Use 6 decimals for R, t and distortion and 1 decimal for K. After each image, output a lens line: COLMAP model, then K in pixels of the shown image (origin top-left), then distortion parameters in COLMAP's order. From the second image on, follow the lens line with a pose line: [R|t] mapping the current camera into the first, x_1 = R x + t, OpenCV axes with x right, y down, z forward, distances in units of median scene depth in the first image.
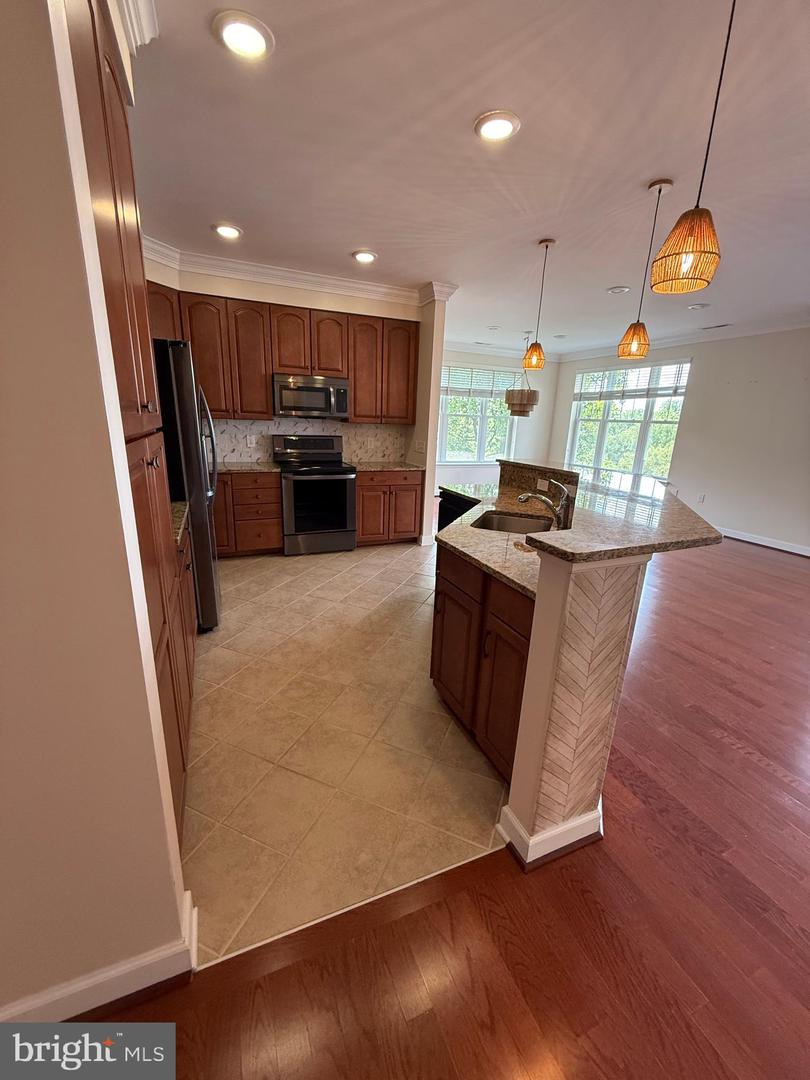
lens RADIAL K [[432.0, 0, 405.0], [0, 432.0, 540.0], [0, 0, 1]] dist [0.000584, 0.000058]
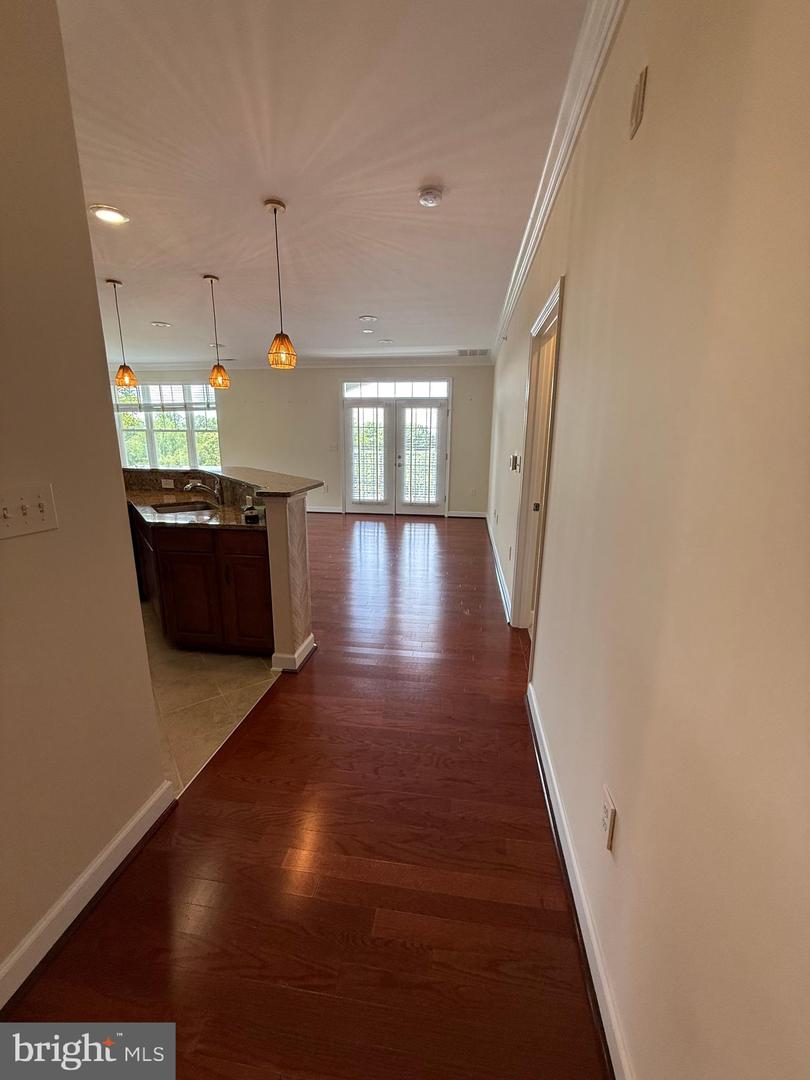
lens RADIAL K [[432.0, 0, 405.0], [0, 432.0, 540.0], [0, 0, 1]] dist [0.000584, 0.000058]
pose [[0.519175, -0.226188, 0.824194, -0.353049], [0.242199, 0.963750, 0.111921, 0.049741], [-0.819632, 0.141513, 0.555137, -0.194093]]
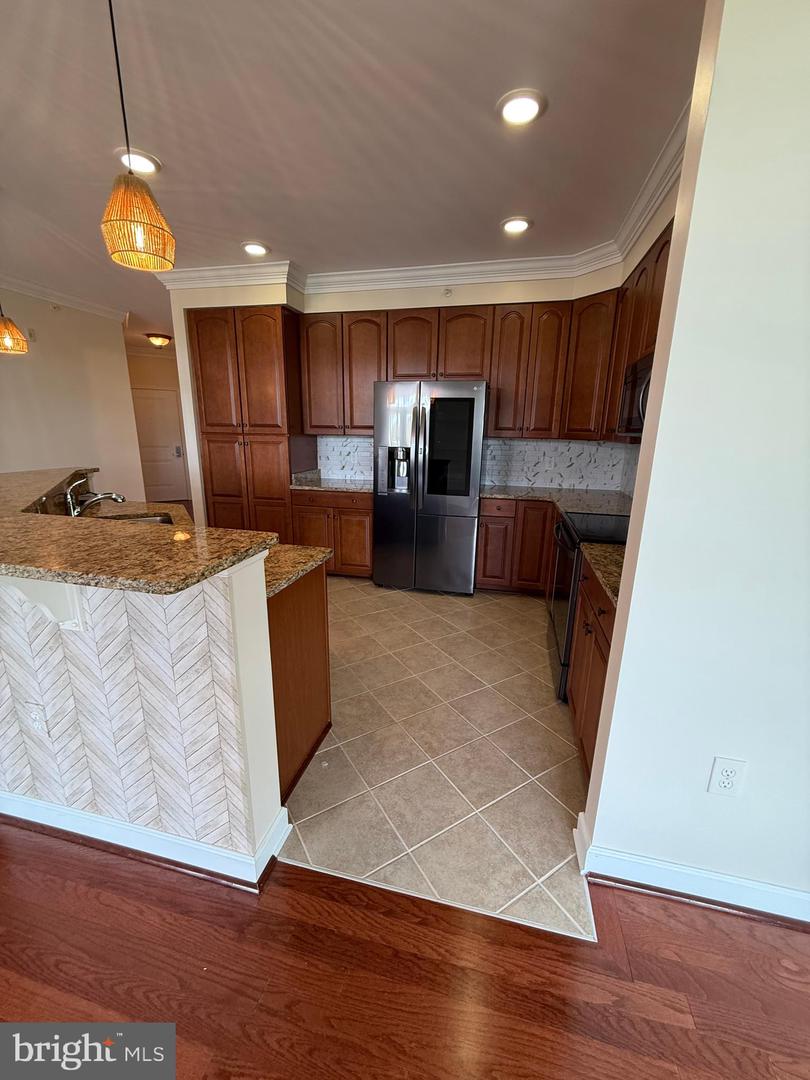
lens RADIAL K [[432.0, 0, 405.0], [0, 432.0, 540.0], [0, 0, 1]] dist [0.000584, 0.000058]
pose [[-0.596856, 0.157990, -0.786639, 0.467822], [-0.249665, 0.895178, 0.369221, -0.376586], [0.762515, 0.416768, -0.494848, 1.396816]]
